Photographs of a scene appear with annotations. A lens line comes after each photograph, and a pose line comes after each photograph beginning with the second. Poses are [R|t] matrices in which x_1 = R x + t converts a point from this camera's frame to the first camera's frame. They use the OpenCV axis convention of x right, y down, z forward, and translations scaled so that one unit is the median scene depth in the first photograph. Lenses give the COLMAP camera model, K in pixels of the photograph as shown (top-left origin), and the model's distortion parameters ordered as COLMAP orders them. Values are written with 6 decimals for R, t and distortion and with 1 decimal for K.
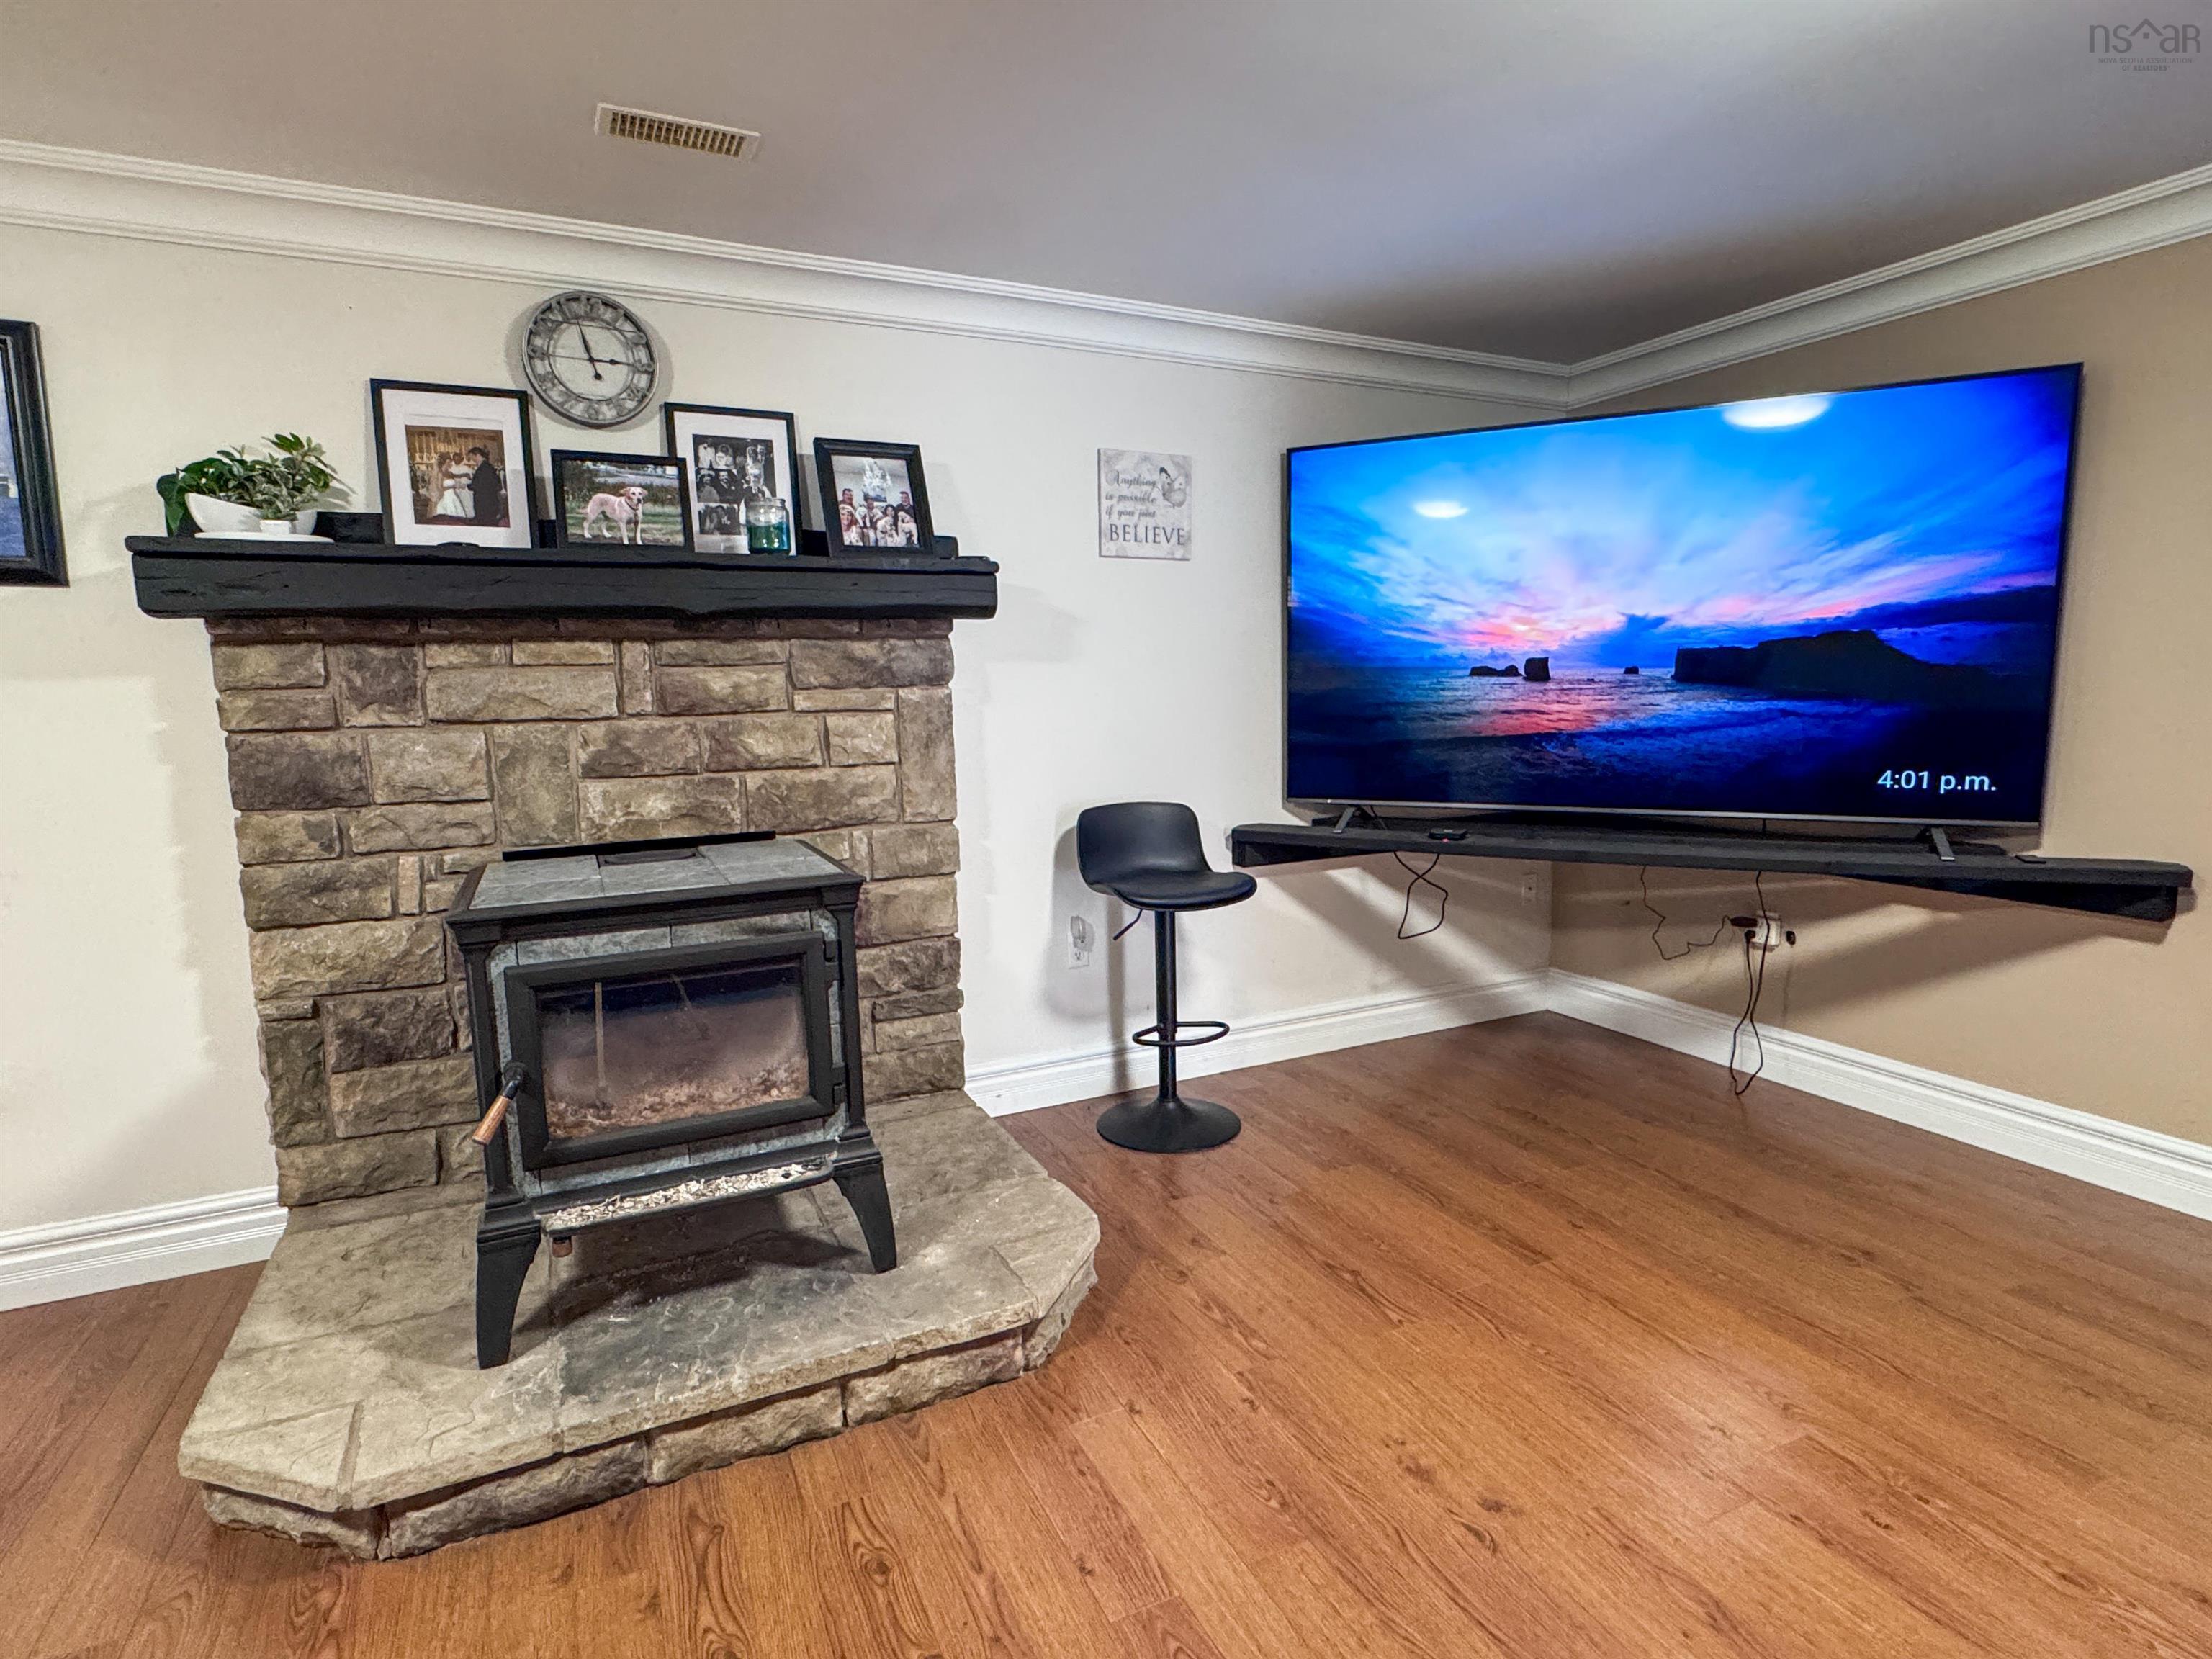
lens RADIAL K [[1141.7, 0, 1106.0], [0, 1141.7, 829.5], [0, 0, 1]] dist [-0.002982, 0.001051]
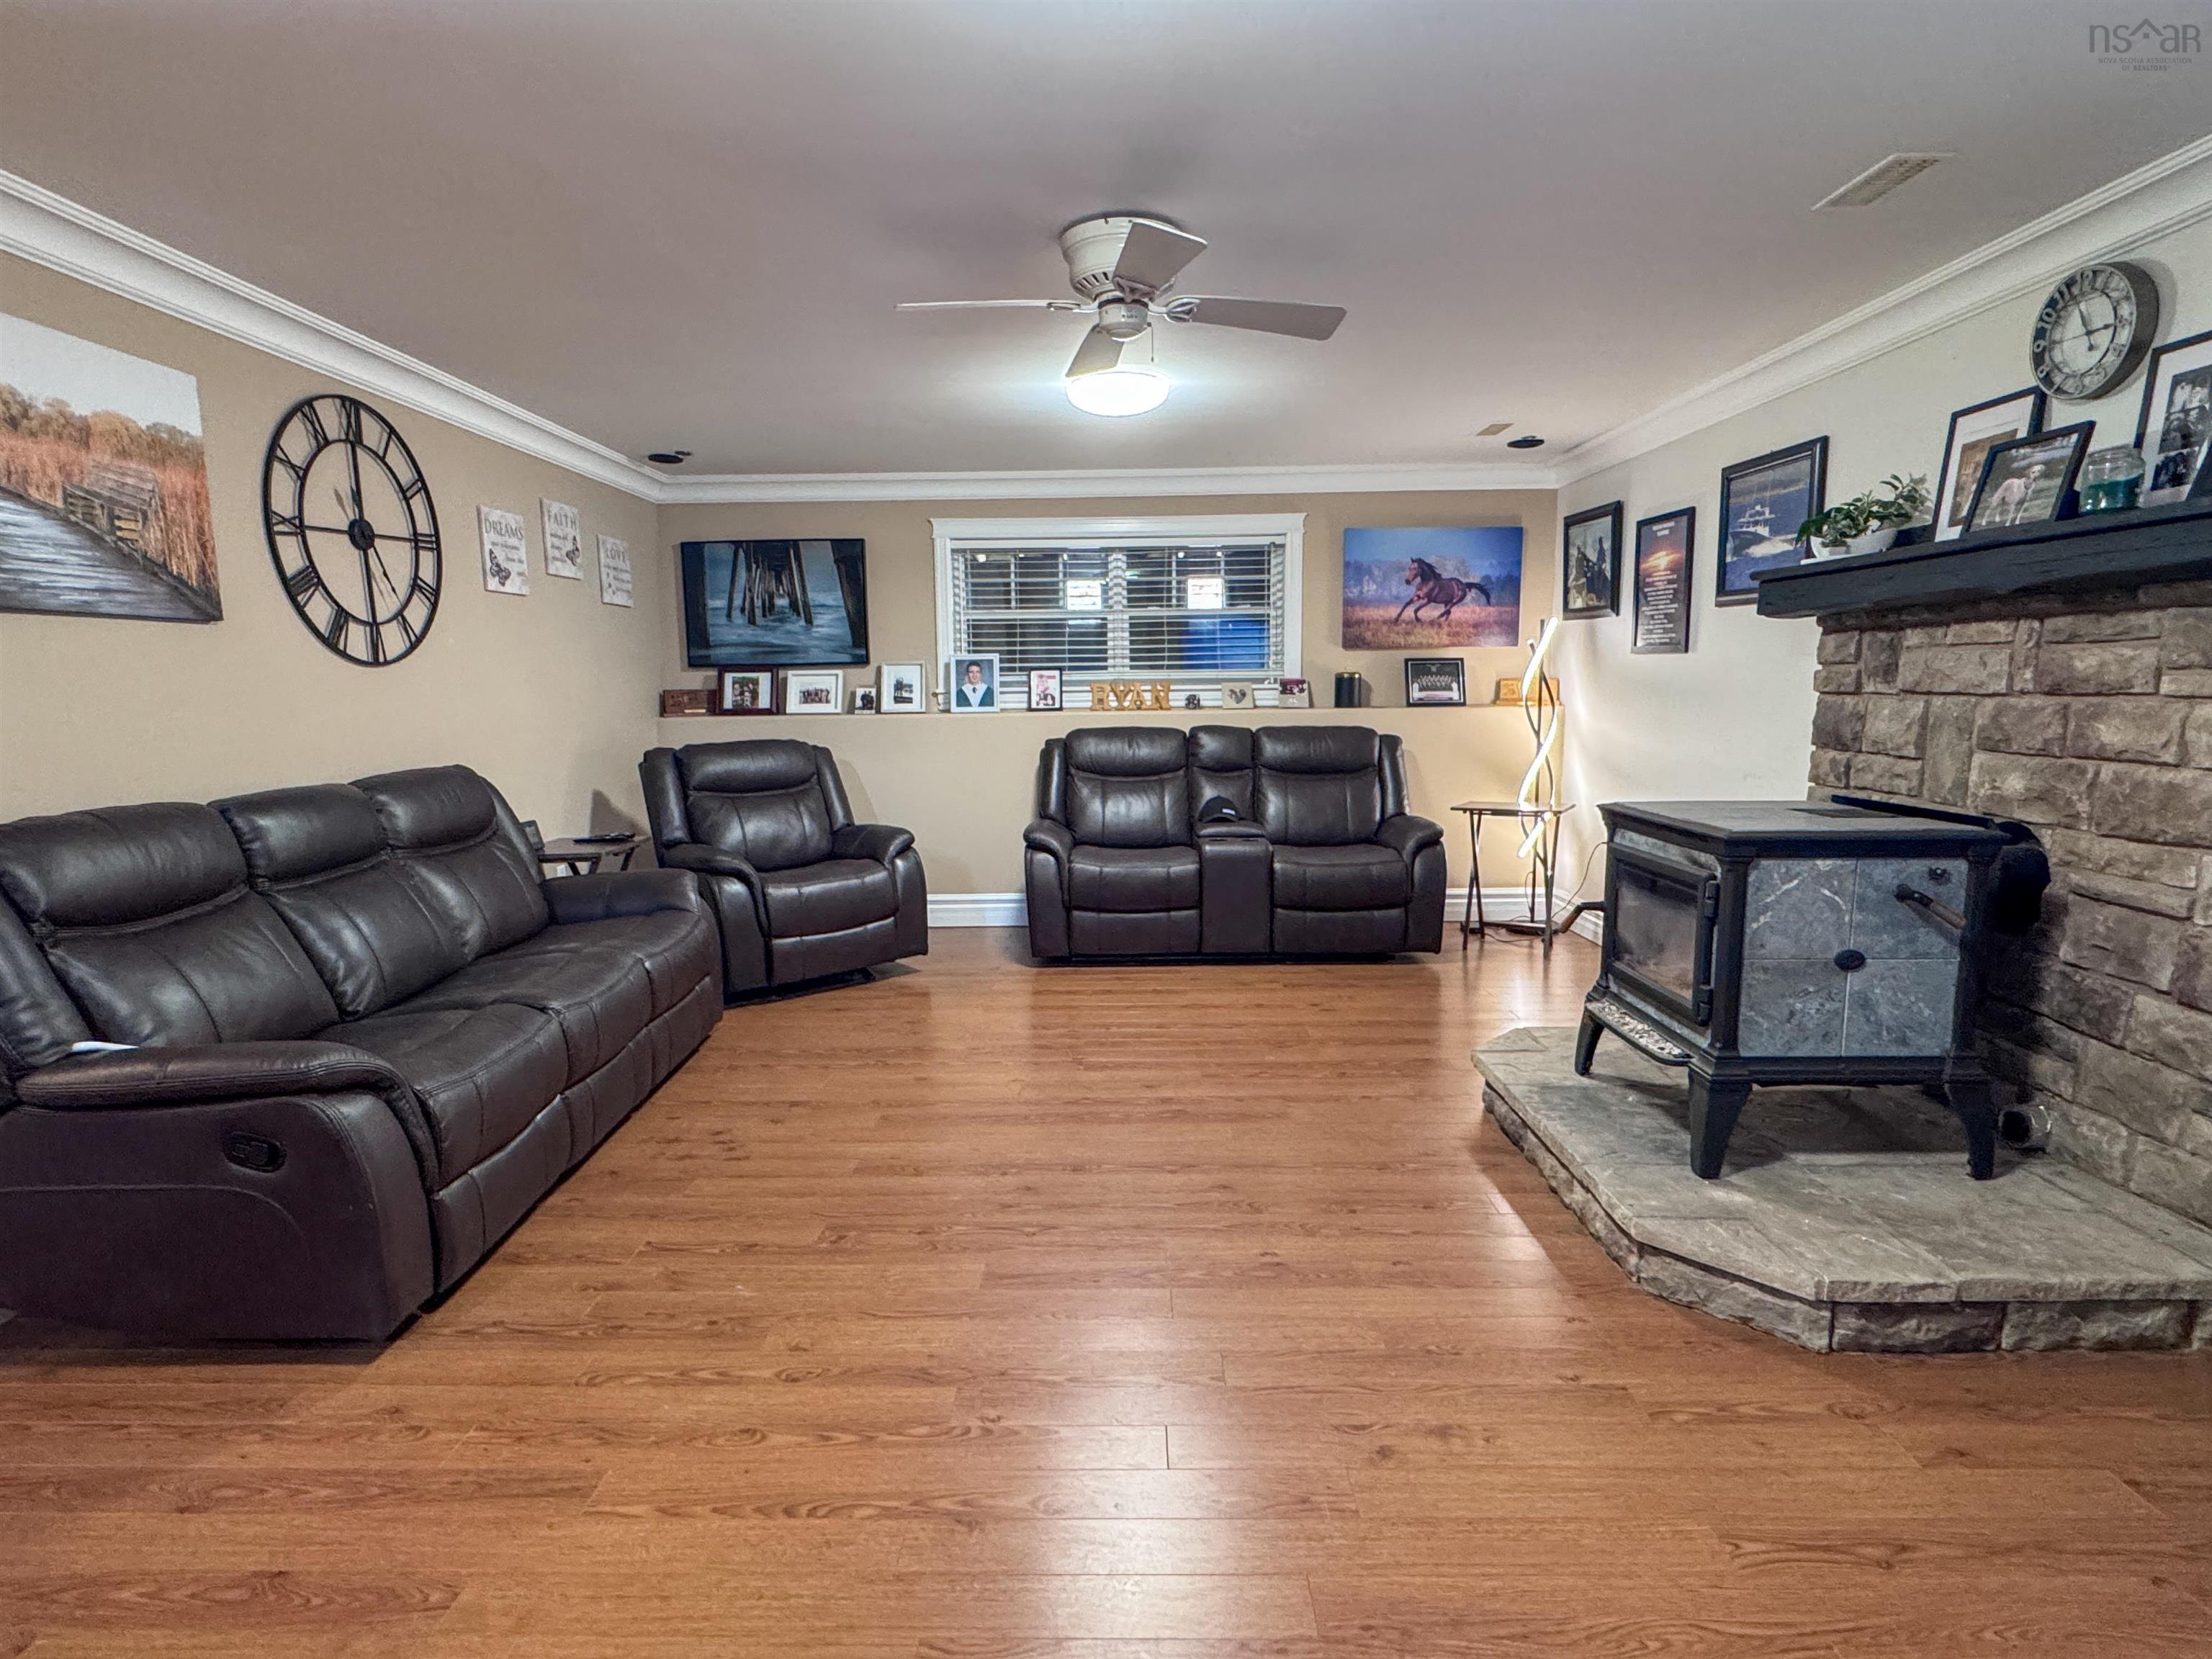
lens RADIAL K [[1141.7, 0, 1106.0], [0, 1141.7, 829.5], [0, 0, 1]] dist [-0.002982, 0.001051]
pose [[-0.442025, 0.142268, -0.885649, 0.798799], [-0.095900, 0.974188, 0.204354, -0.103197], [0.891862, 0.175263, -0.416972, 0.671457]]
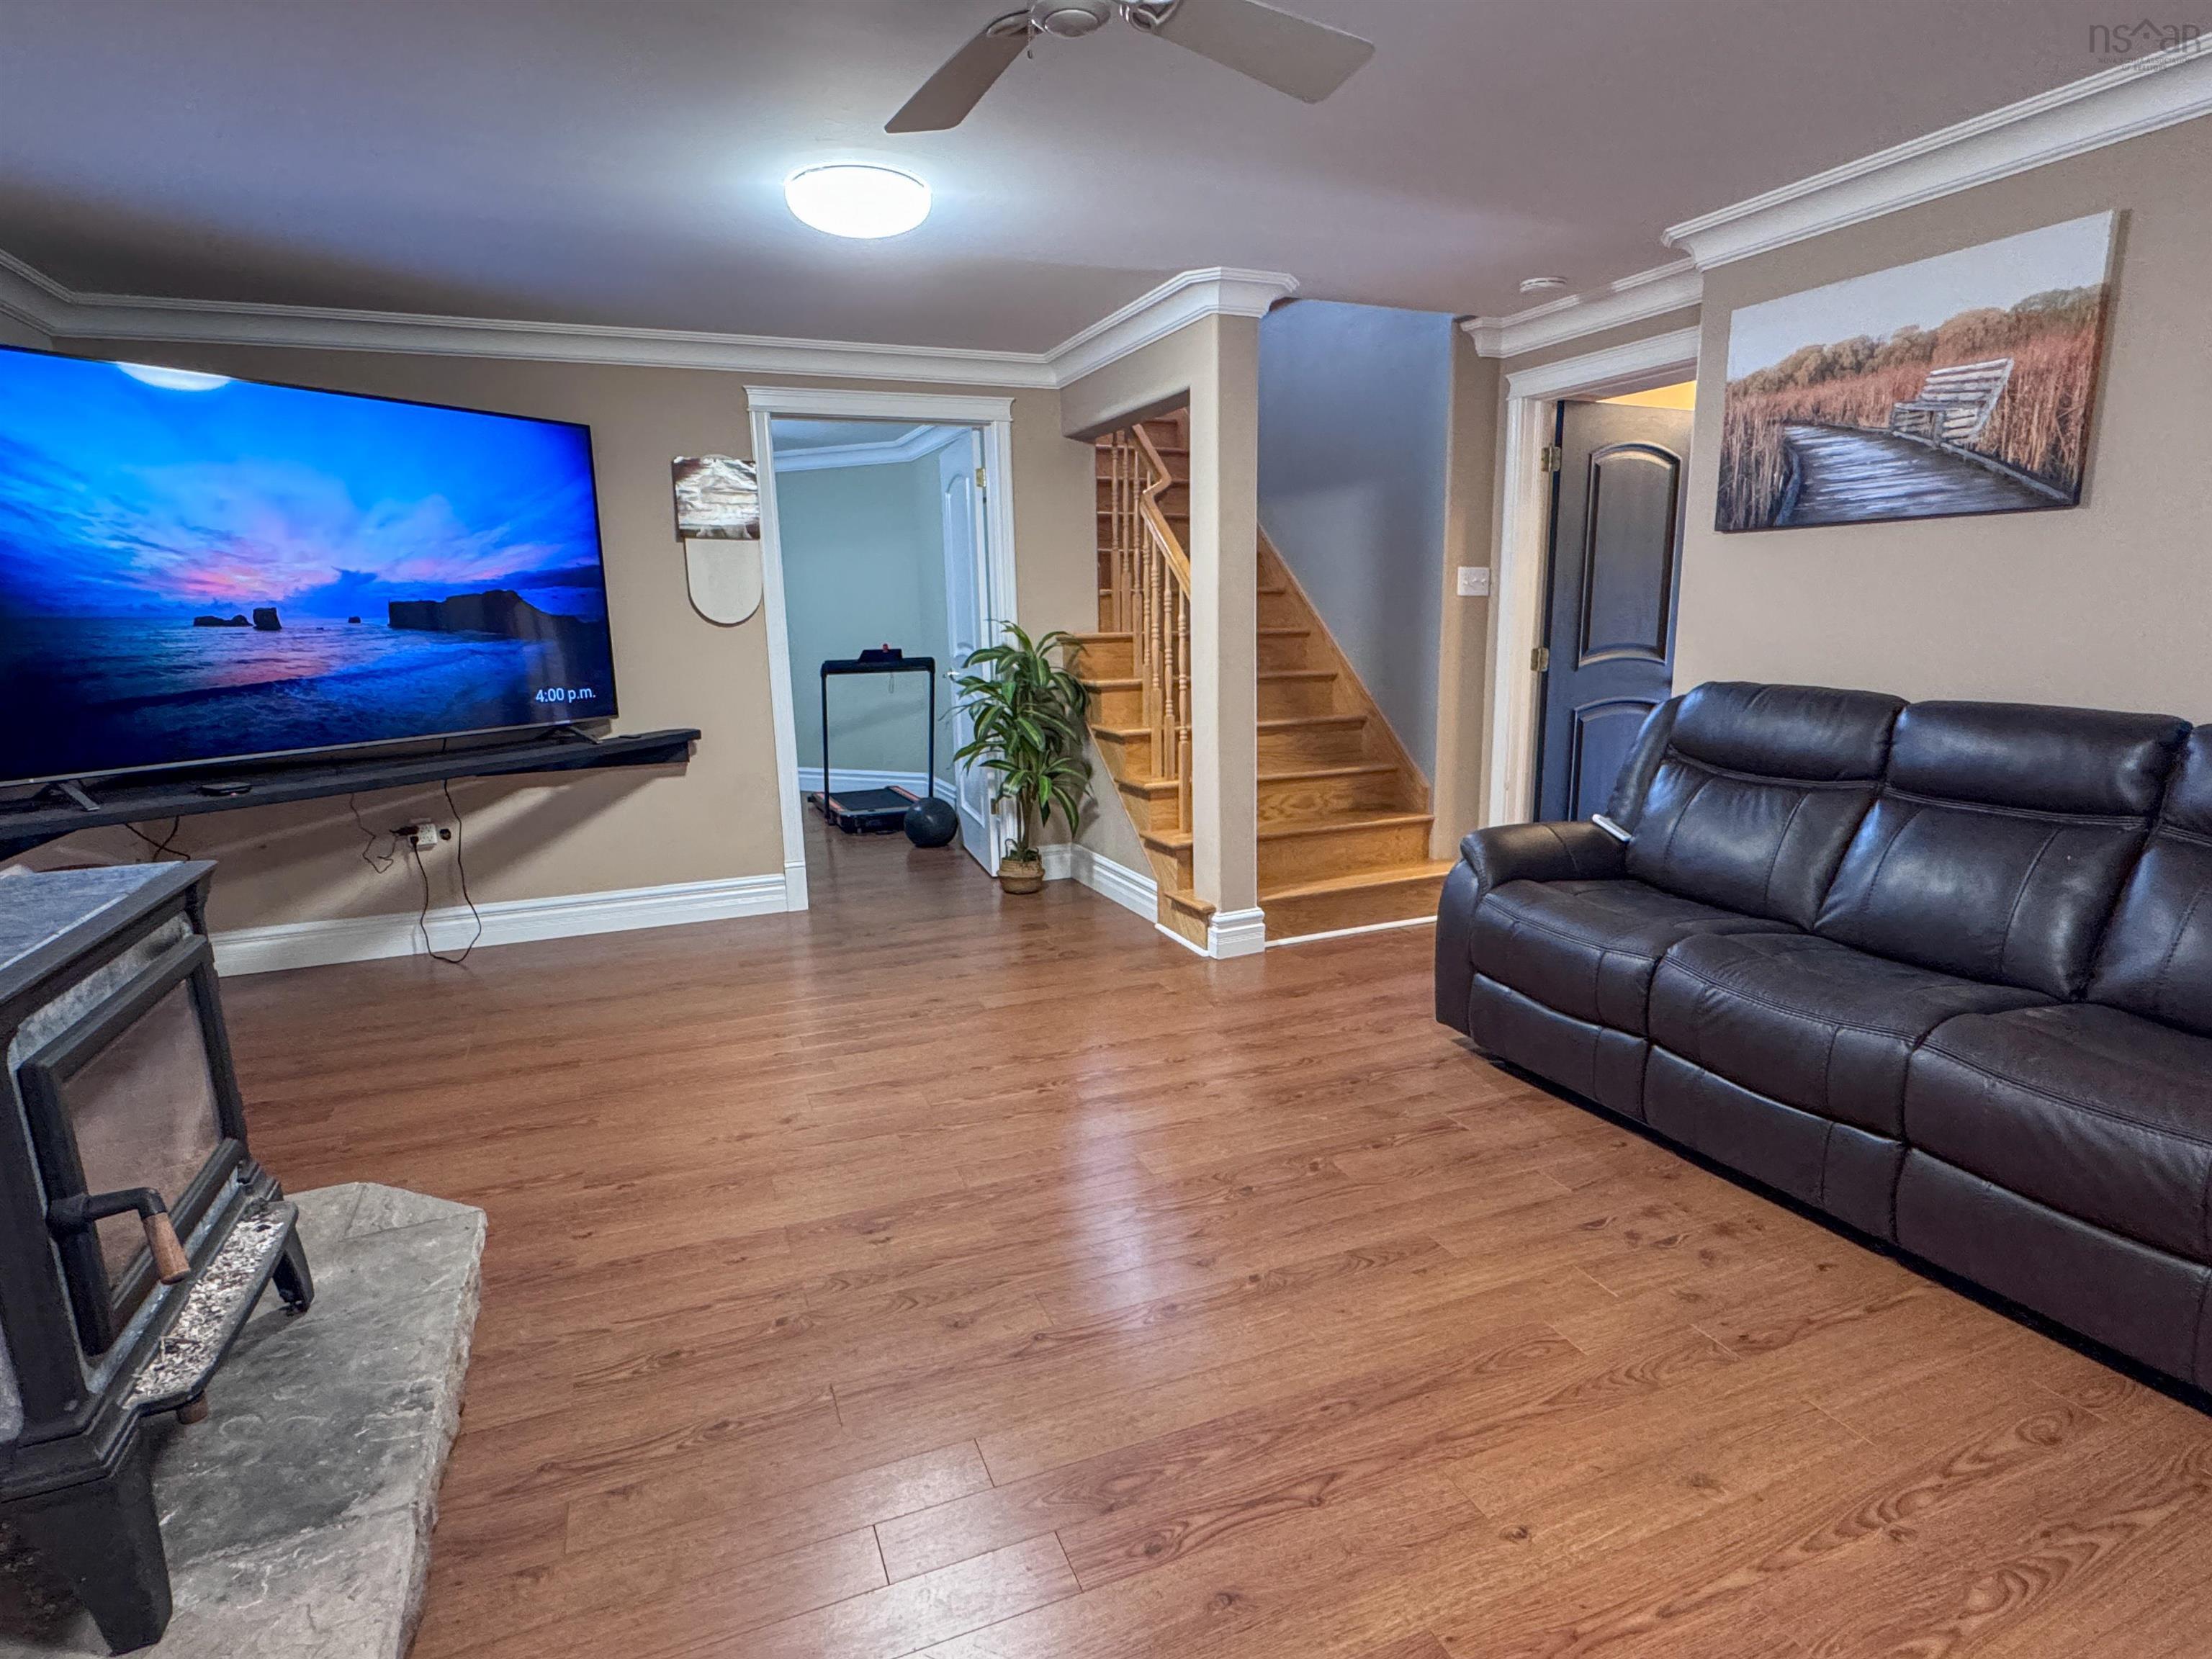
lens RADIAL K [[1141.7, 0, 1106.0], [0, 1141.7, 829.5], [0, 0, 1]] dist [-0.002982, 0.001051]
pose [[0.055037, -0.178947, 0.982318, -0.716005], [0.149322, 0.974221, 0.169105, -0.017192], [-0.987256, 0.137375, 0.080339, 0.212975]]
